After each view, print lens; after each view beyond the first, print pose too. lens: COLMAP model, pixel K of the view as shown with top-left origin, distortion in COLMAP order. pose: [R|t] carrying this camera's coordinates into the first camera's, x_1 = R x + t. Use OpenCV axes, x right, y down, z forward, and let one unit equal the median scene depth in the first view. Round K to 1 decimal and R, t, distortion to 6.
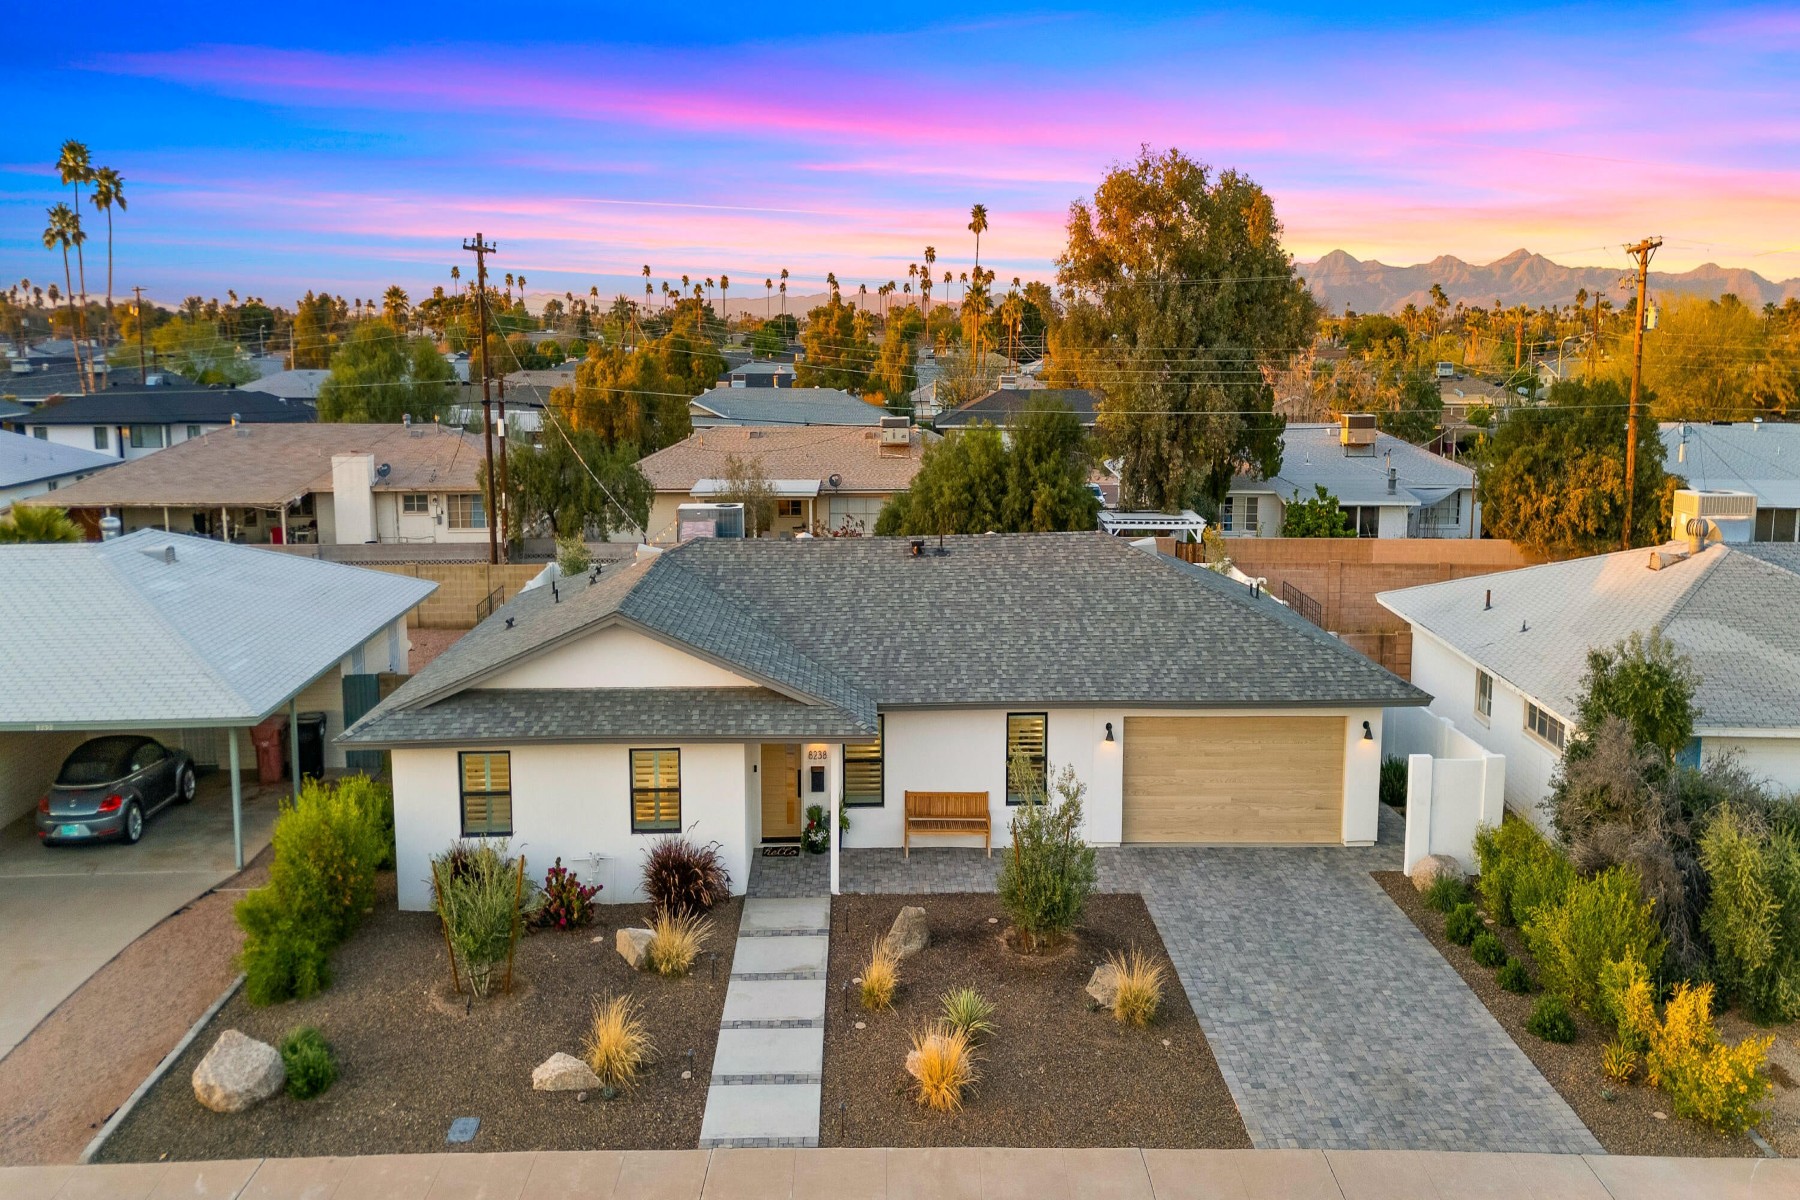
lens RADIAL K [[1639.5, 0, 848.1], [0, 1639.5, 676.1], [0, 0, 1]] dist [0.153872, -0.300658]
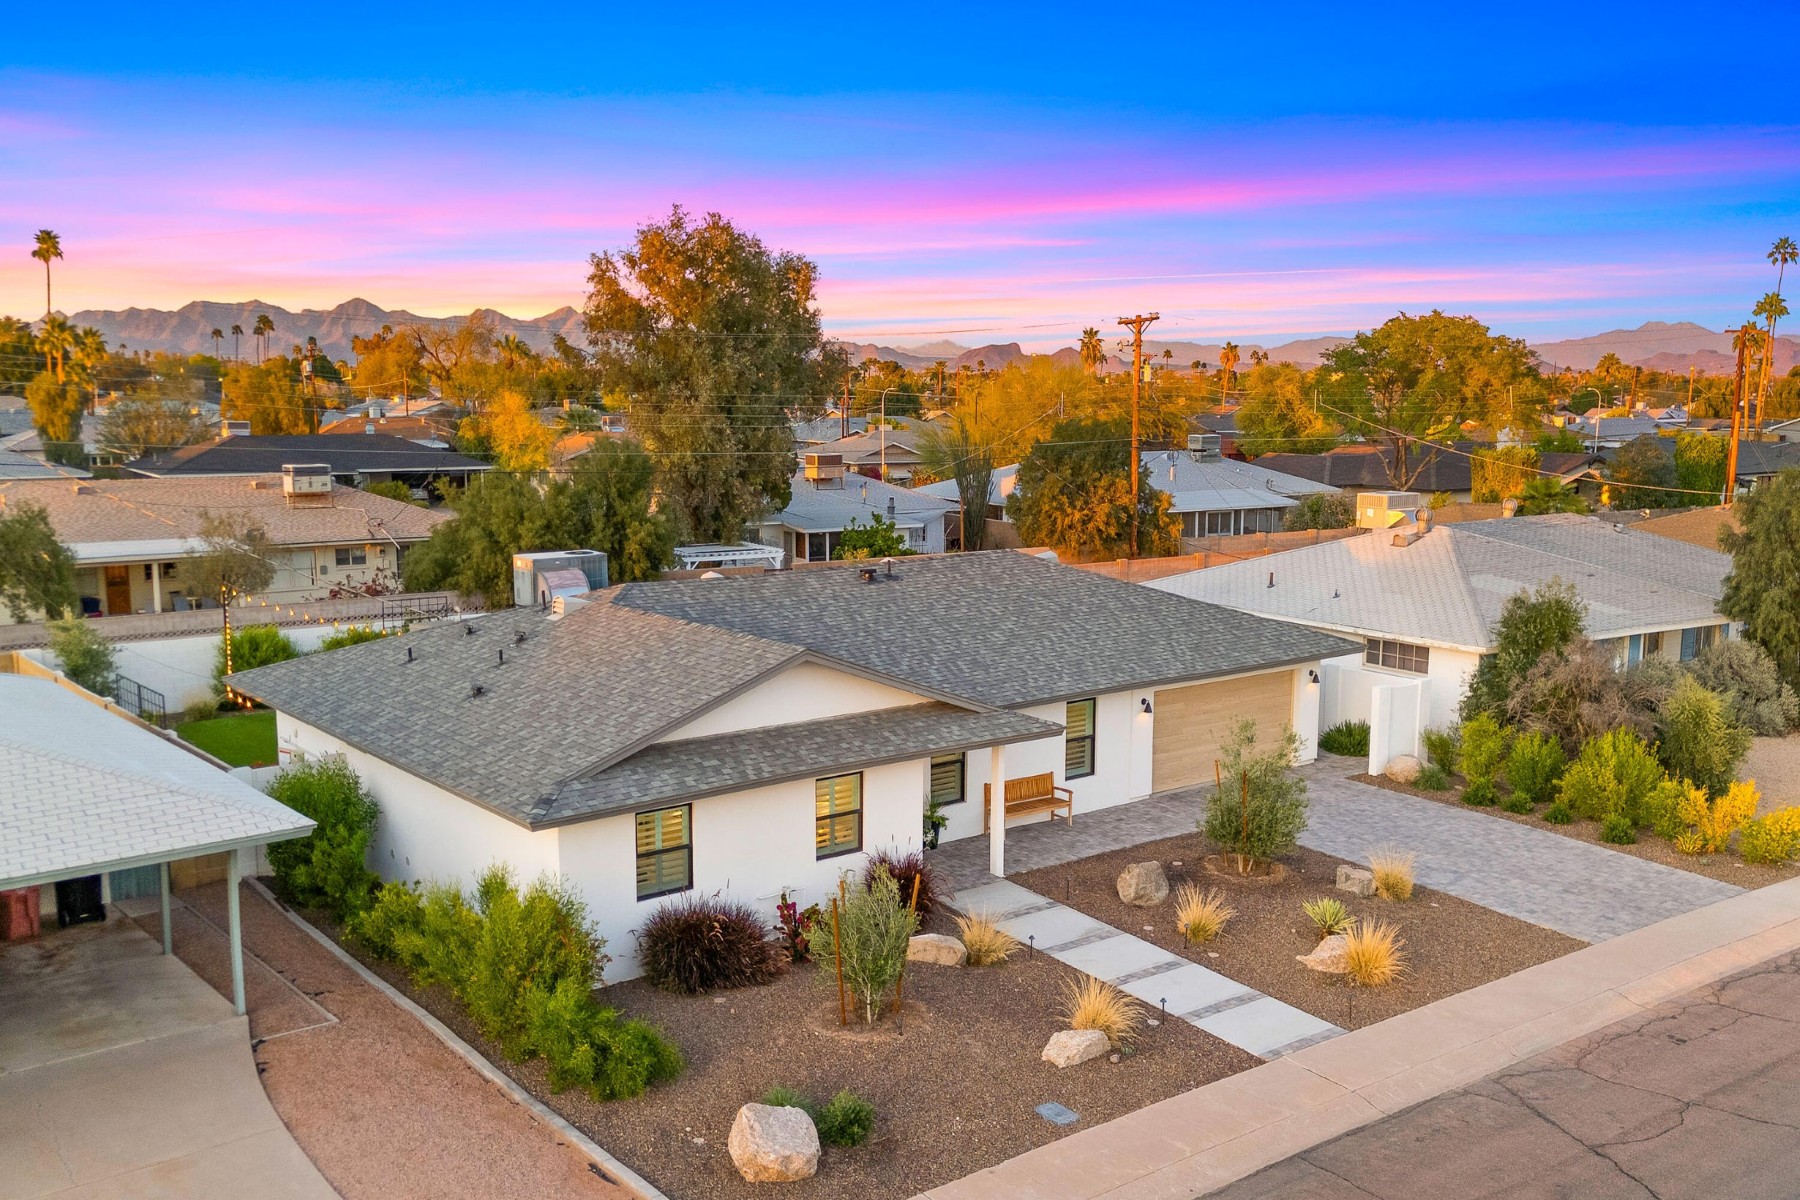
lens RADIAL K [[1639.5, 0, 848.1], [0, 1639.5, 676.1], [0, 0, 1]] dist [0.153872, -0.300658]
pose [[0.771708, -0.109245, 0.626524, -0.757320], [0.125423, 0.991931, 0.018474, -0.037111], [-0.623487, 0.064324, 0.779183, 0.170513]]
